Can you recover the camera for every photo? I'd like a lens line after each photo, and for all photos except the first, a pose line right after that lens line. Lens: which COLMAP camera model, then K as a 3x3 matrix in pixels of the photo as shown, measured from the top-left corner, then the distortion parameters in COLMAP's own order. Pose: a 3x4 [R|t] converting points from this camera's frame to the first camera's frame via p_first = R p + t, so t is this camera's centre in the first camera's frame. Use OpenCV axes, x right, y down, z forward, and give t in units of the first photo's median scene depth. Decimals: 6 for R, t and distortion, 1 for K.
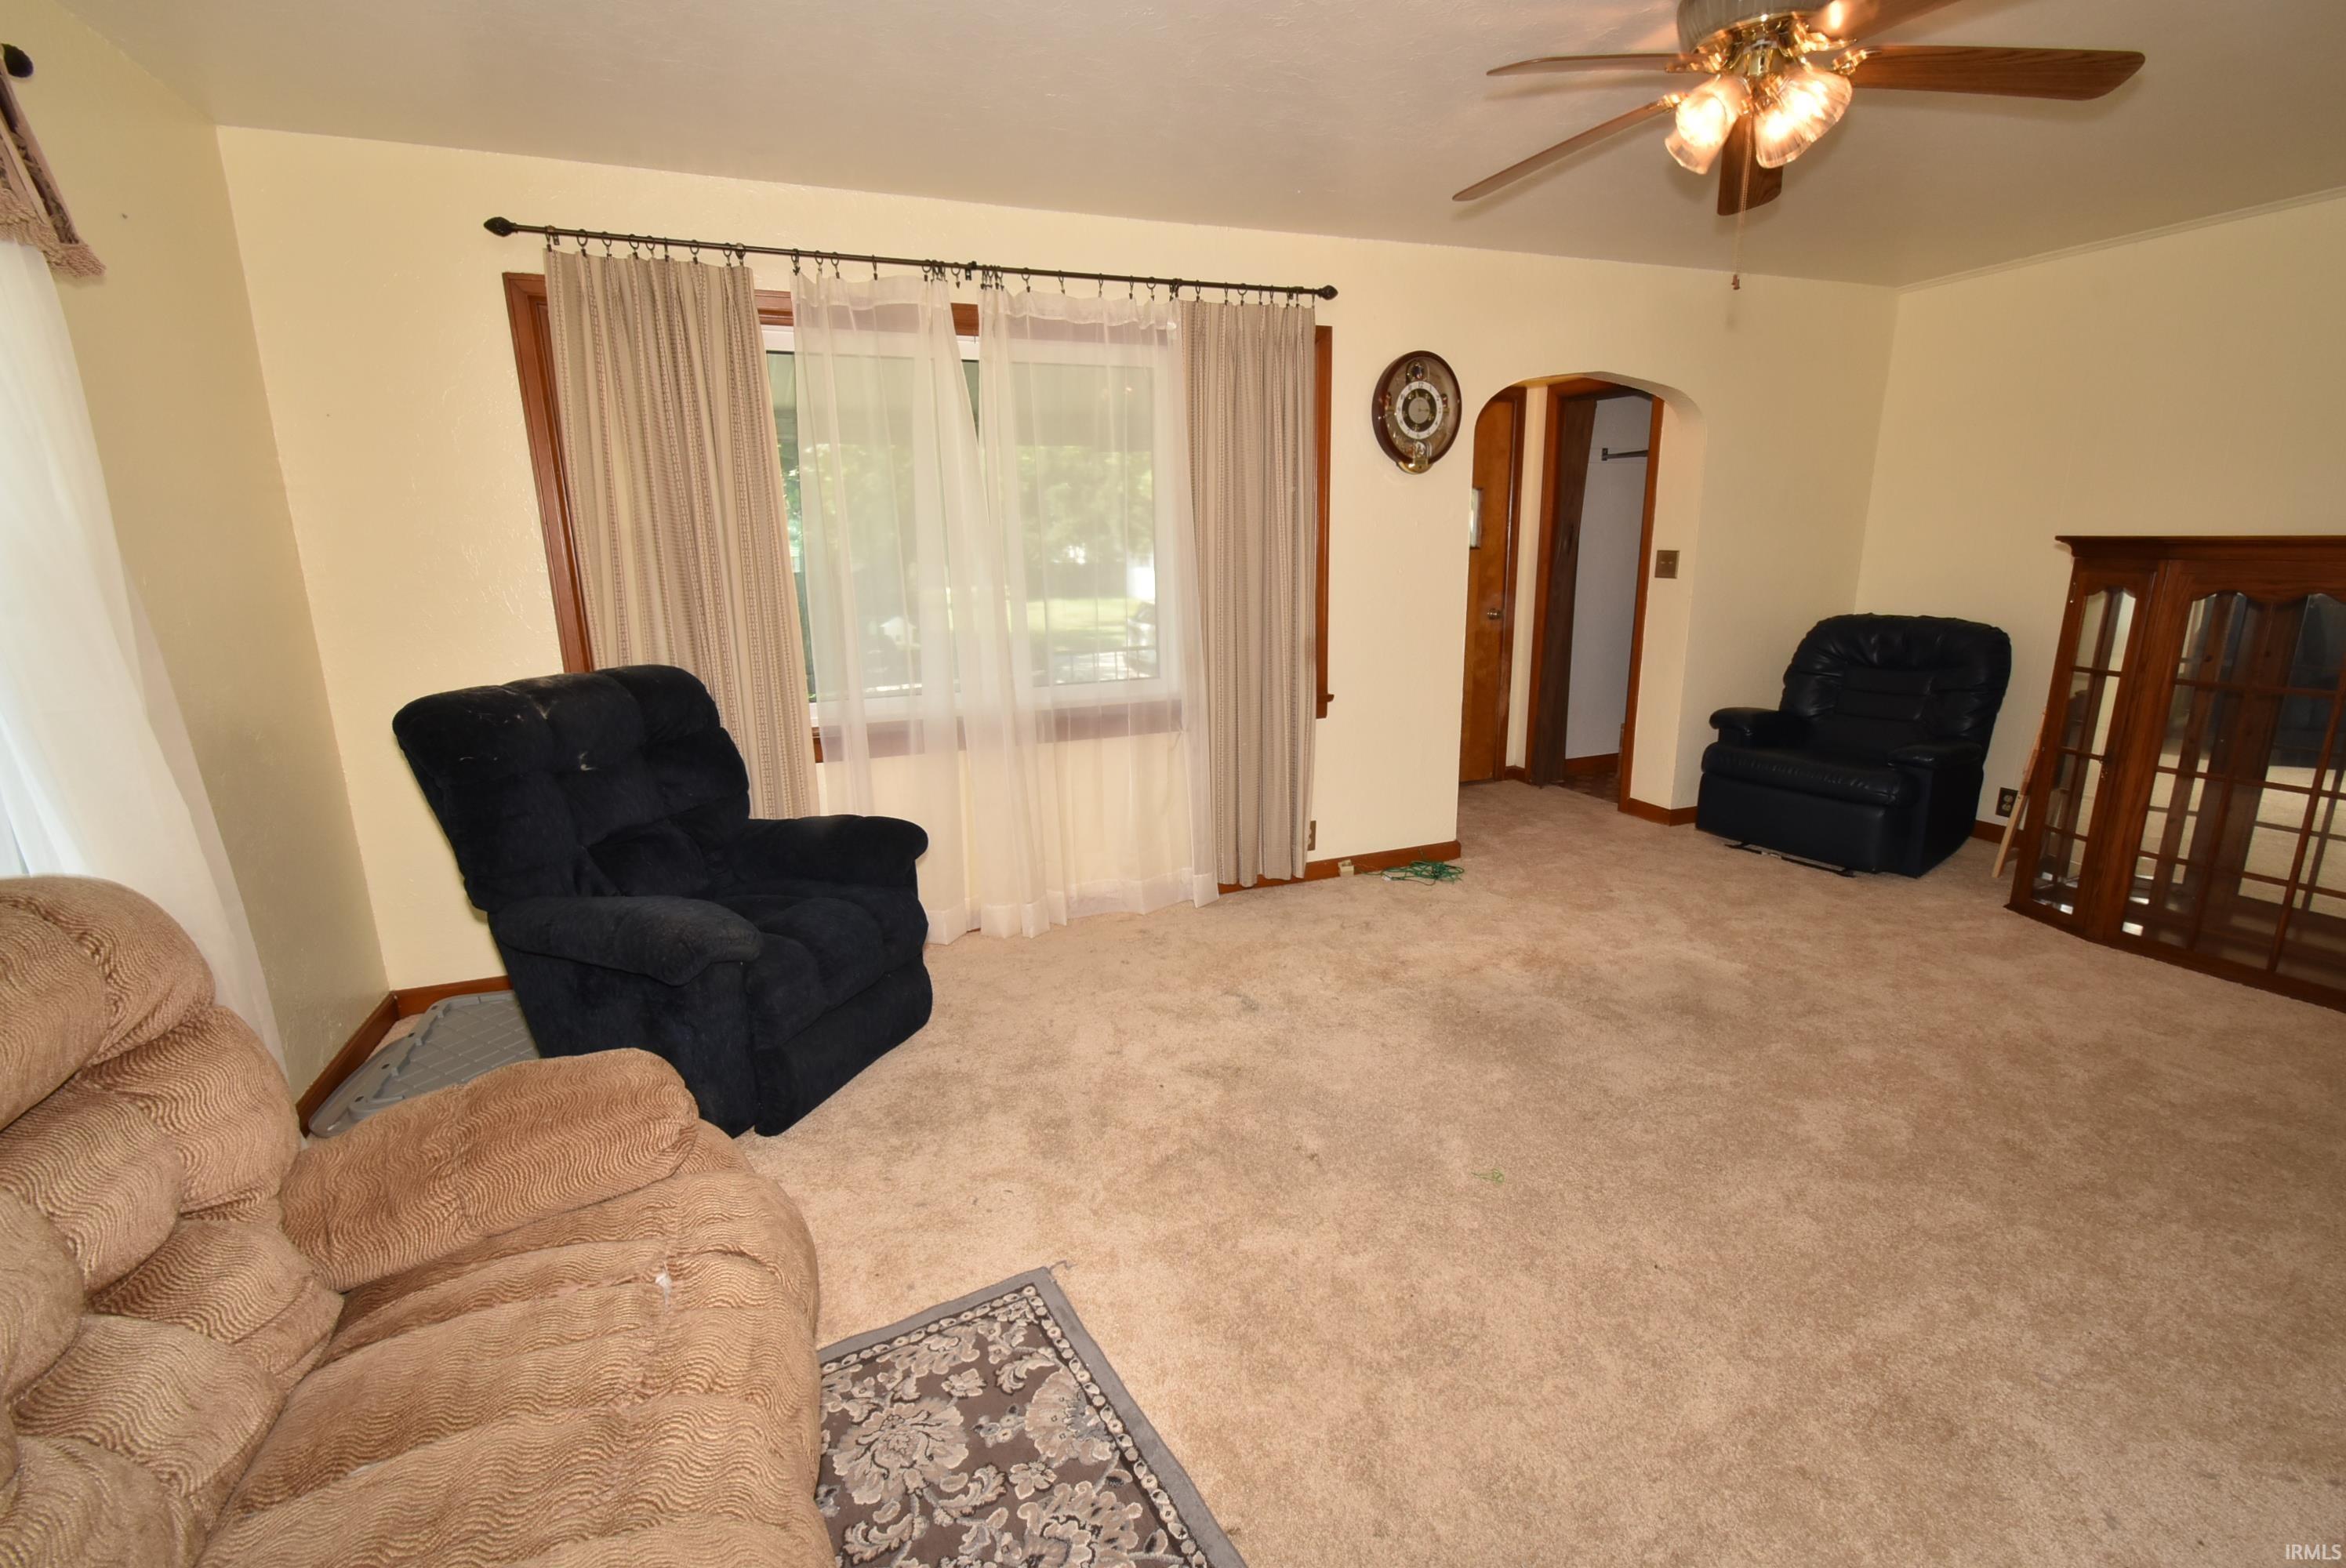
lens RADIAL K [[1033.1, 0, 1171.7], [0, 1033.1, 791.9], [0, 0, 1]] dist [0.000833, -0.001081]
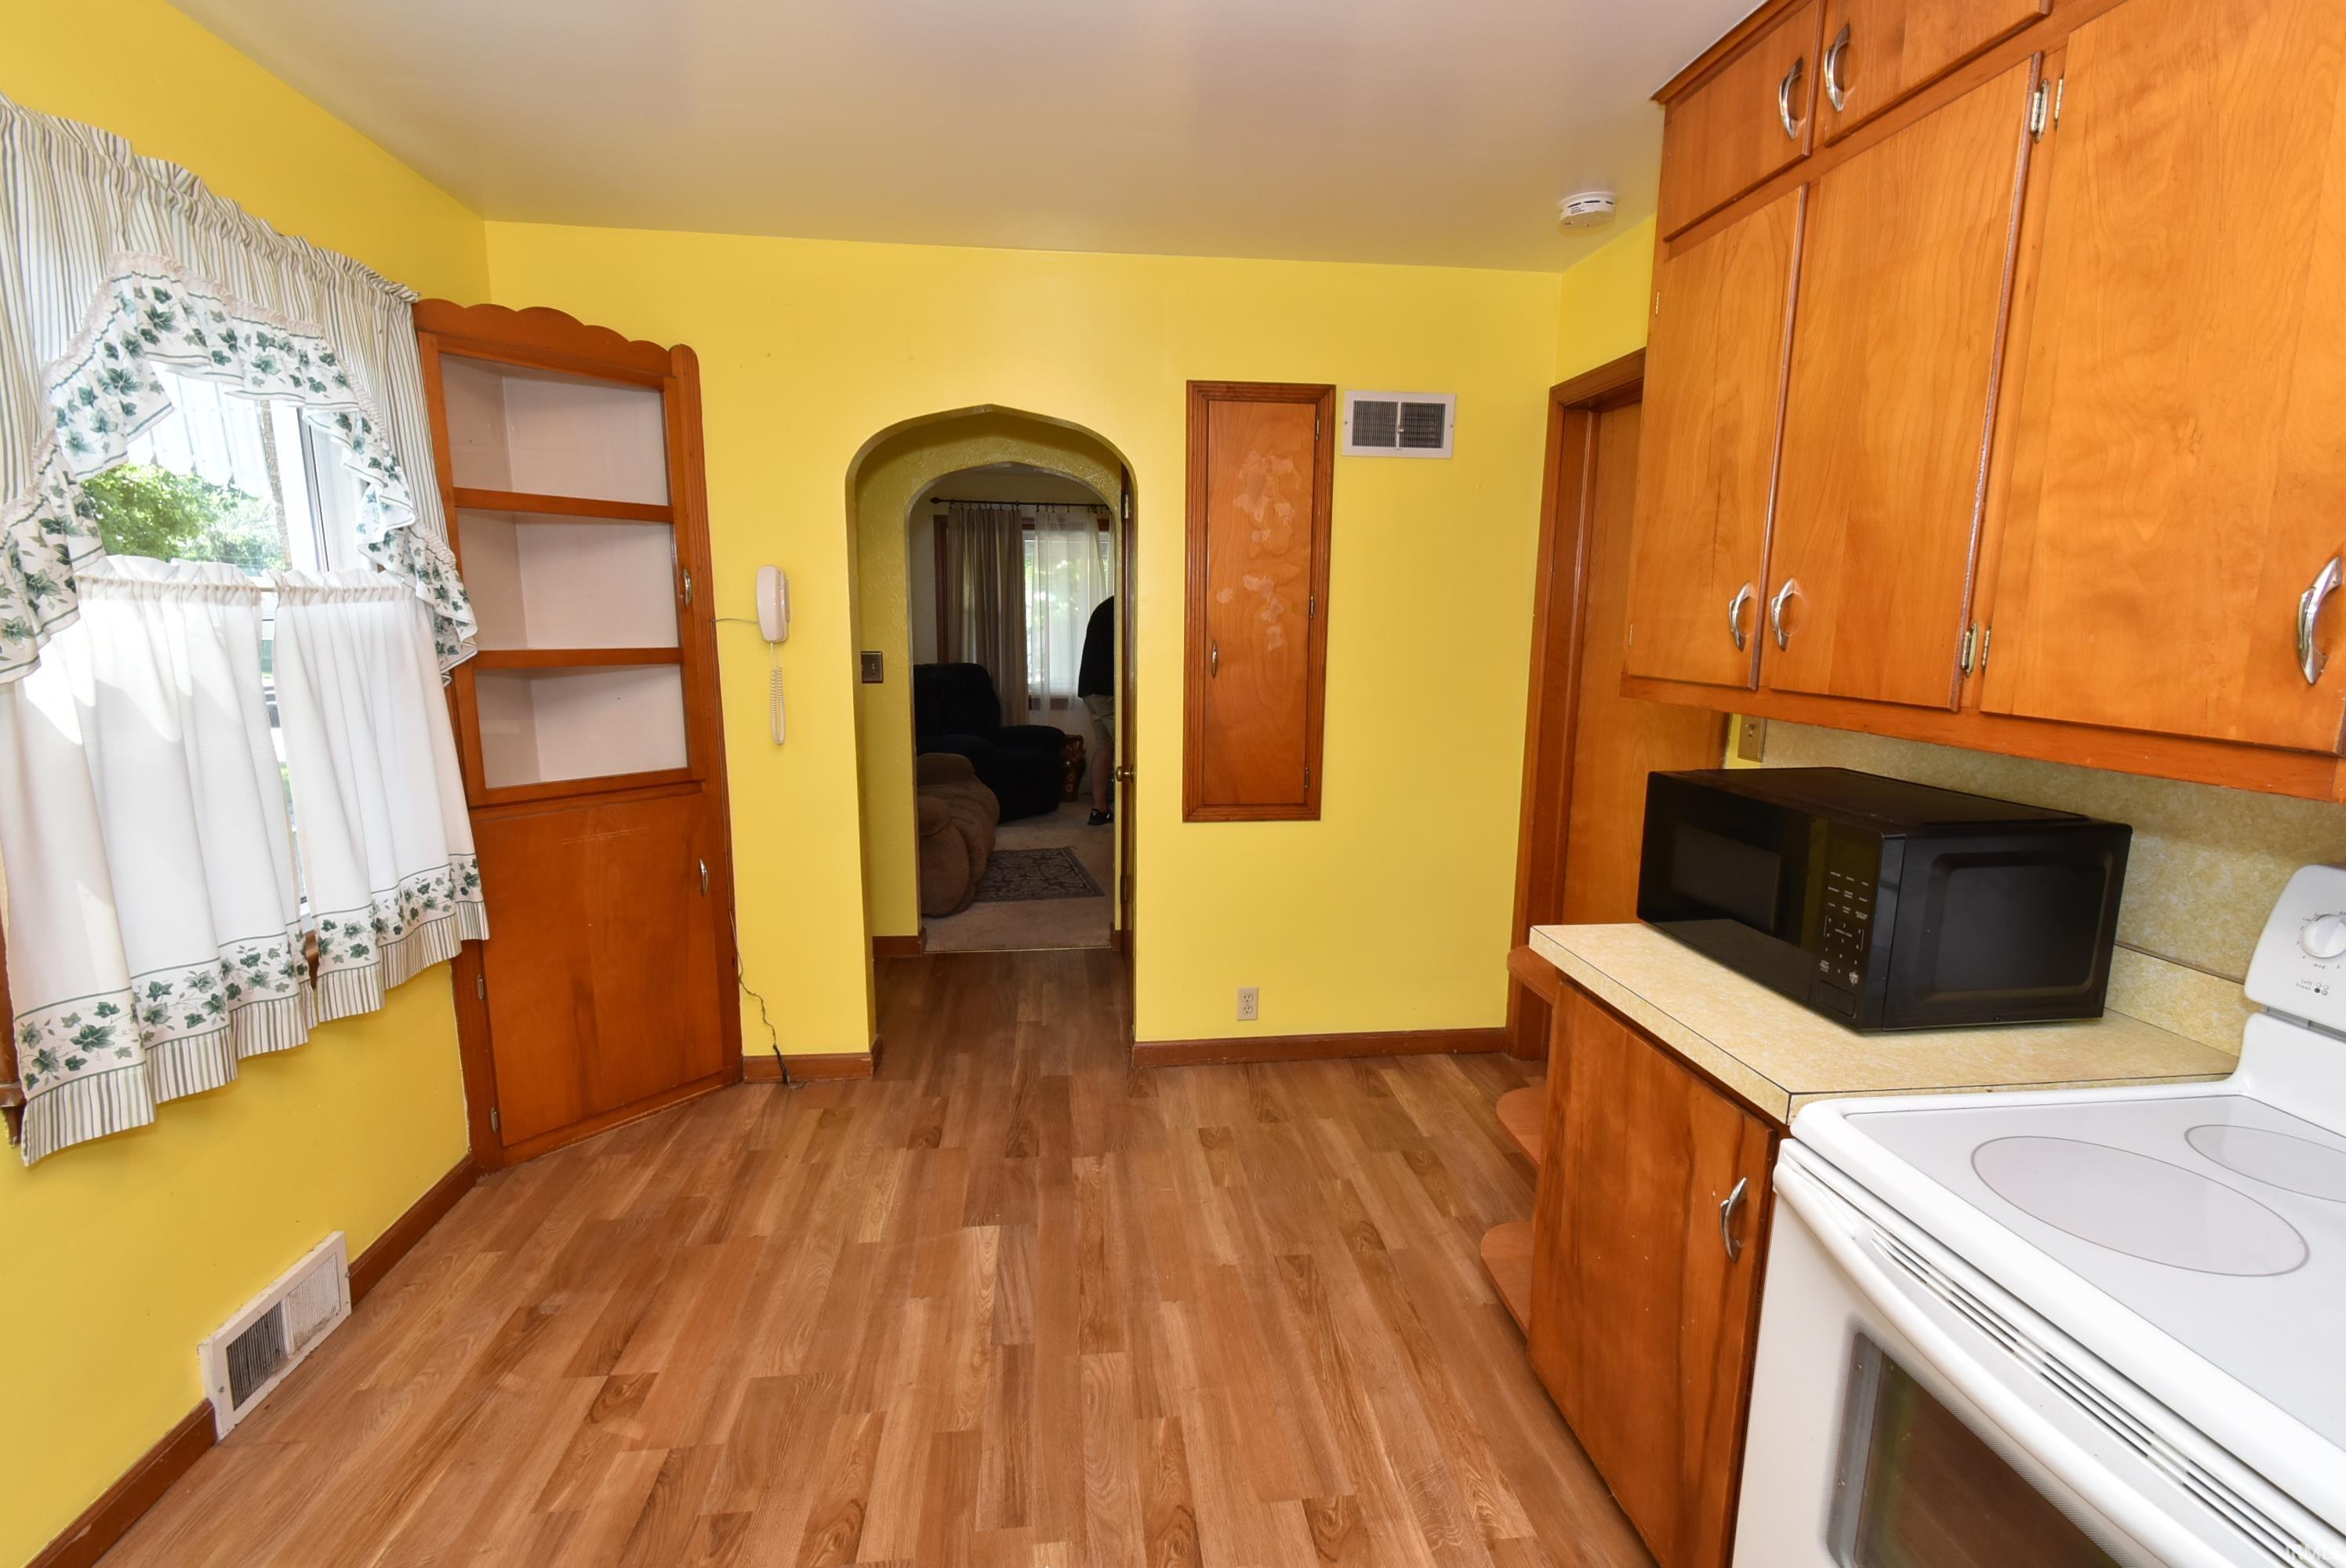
lens RADIAL K [[1036.0, 0, 1173.5], [0, 1036.0, 791.3], [0, 0, 1]] dist [0.003458, -0.001271]
pose [[0.966040, 0.070830, -0.248495, 0.537346], [-0.085932, 0.995023, -0.050451, 0.236104], [0.243685, 0.070092, 0.967318, -1.116504]]
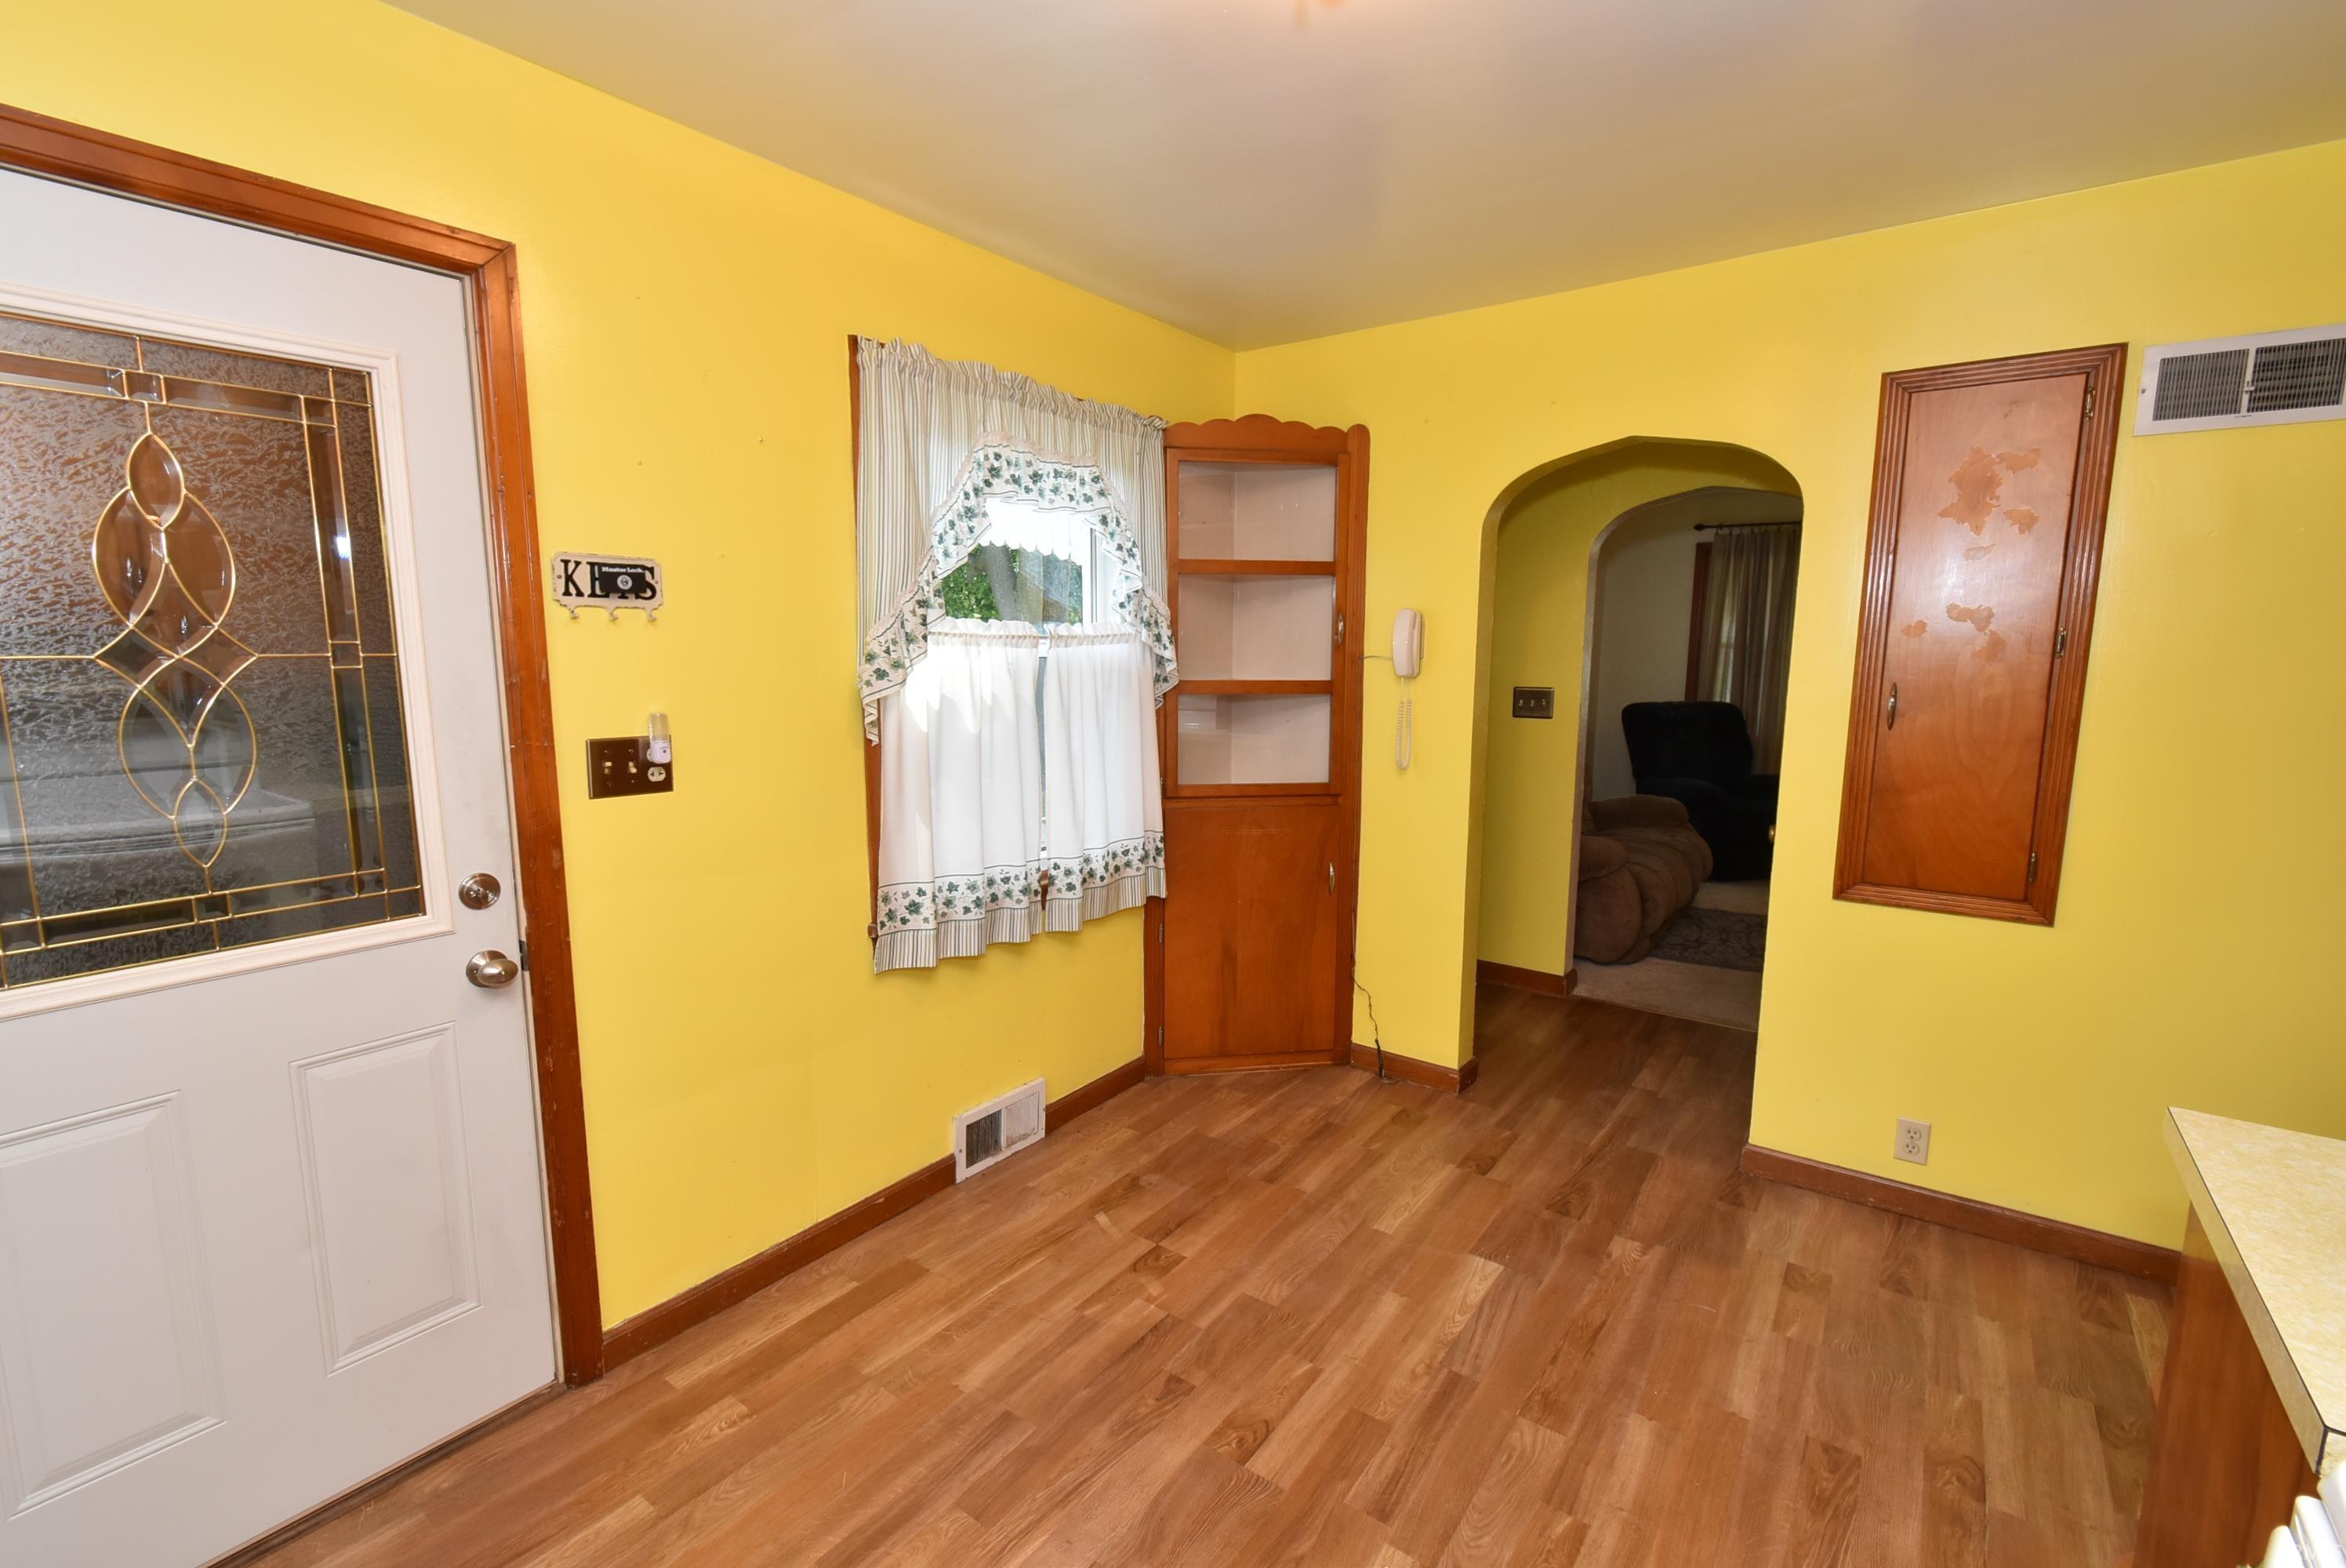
lens RADIAL K [[1033.6, 0, 1169.8], [0, 1033.6, 793.1], [0, 0, 1]] dist [0.001874, 0.000458]
pose [[0.531622, 0.143230, -0.834784, 0.680579], [-0.208629, 0.977374, 0.034832, 0.215864], [0.820885, 0.155643, 0.549475, -1.063426]]
